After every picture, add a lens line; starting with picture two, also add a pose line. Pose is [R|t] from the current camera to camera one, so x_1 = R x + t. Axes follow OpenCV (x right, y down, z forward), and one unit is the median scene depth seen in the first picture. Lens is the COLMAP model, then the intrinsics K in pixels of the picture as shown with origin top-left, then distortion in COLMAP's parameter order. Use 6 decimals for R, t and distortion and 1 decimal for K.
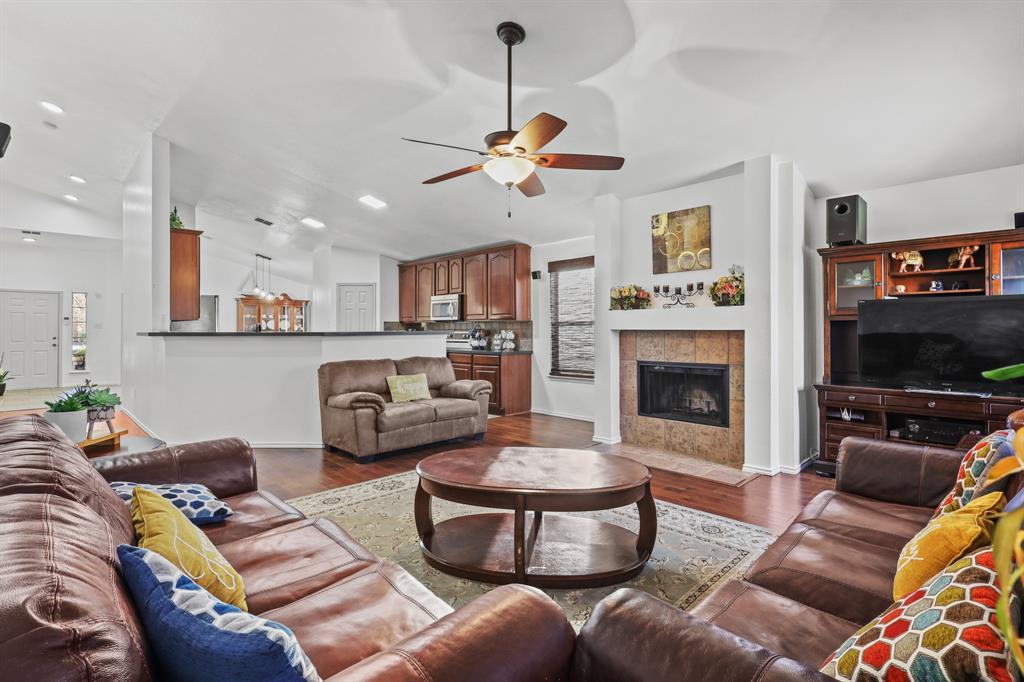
lens RADIAL K [[487.1, 0, 516.5], [0, 487.1, 327.5], [0, 0, 1]] dist [0.001453, 0.000783]
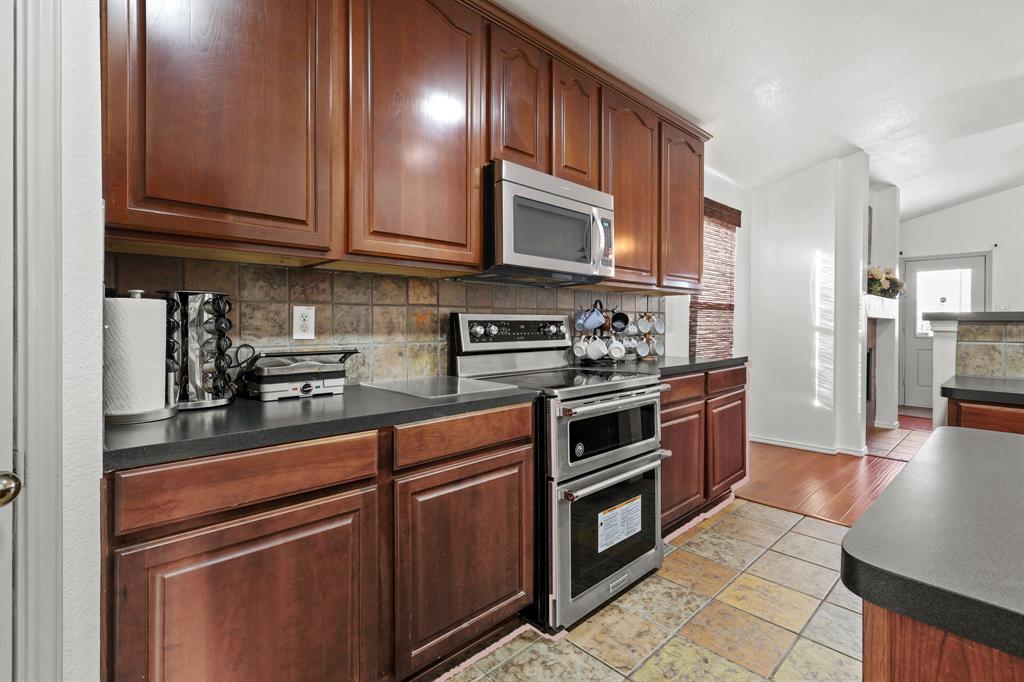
lens RADIAL K [[468.7, 0, 511.5], [0, 468.7, 344.7], [0, 0, 1]] dist [-0.000399, 0.000033]
pose [[0.031280, -0.029673, 0.999070, -0.698563], [0.000439, 0.999560, 0.029673, 0.031831], [-0.999511, -0.000490, 0.031280, 1.733533]]
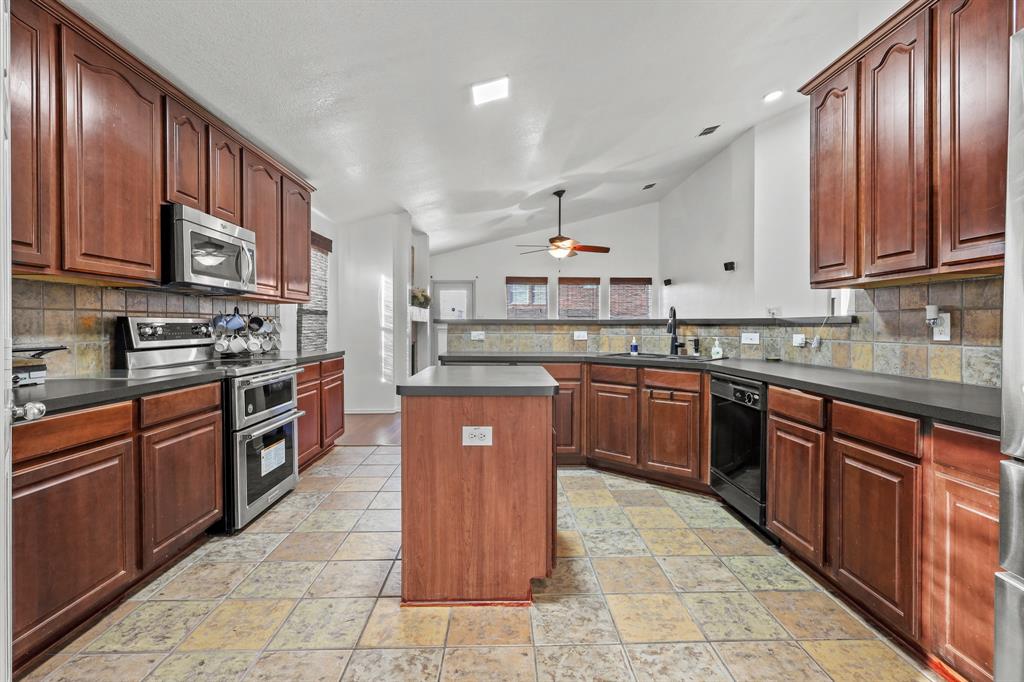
lens RADIAL K [[487.1, 0, 516.5], [0, 487.1, 327.5], [0, 0, 1]] dist [0.001453, 0.000783]
pose [[-0.731669, -0.000109, 0.681661, -0.963979], [-0.002733, 0.999992, -0.002773, 0.027356], [-0.681655, -0.003892, -0.731663, 1.906152]]
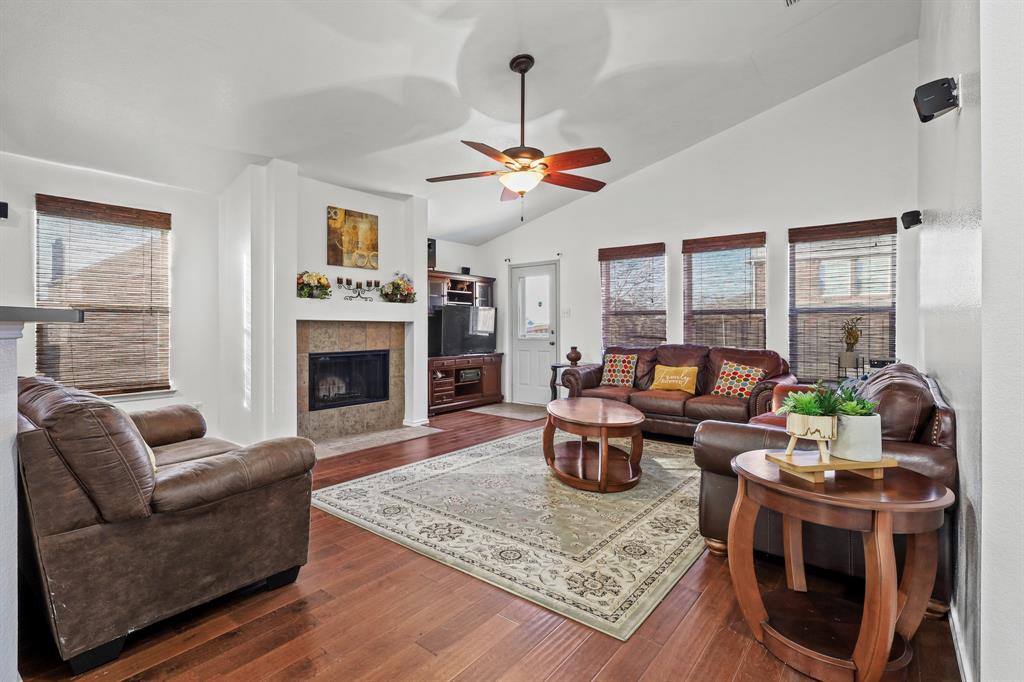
lens RADIAL K [[478.3, 0, 513.3], [0, 478.3, 325.3], [0, 0, 1]] dist [0.000298, 0.000154]
pose [[-0.117888, 0.006418, 0.993006, -0.767868], [-0.004591, 0.999965, -0.007008, 0.020452], [-0.993016, -0.005385, -0.117854, 0.774835]]
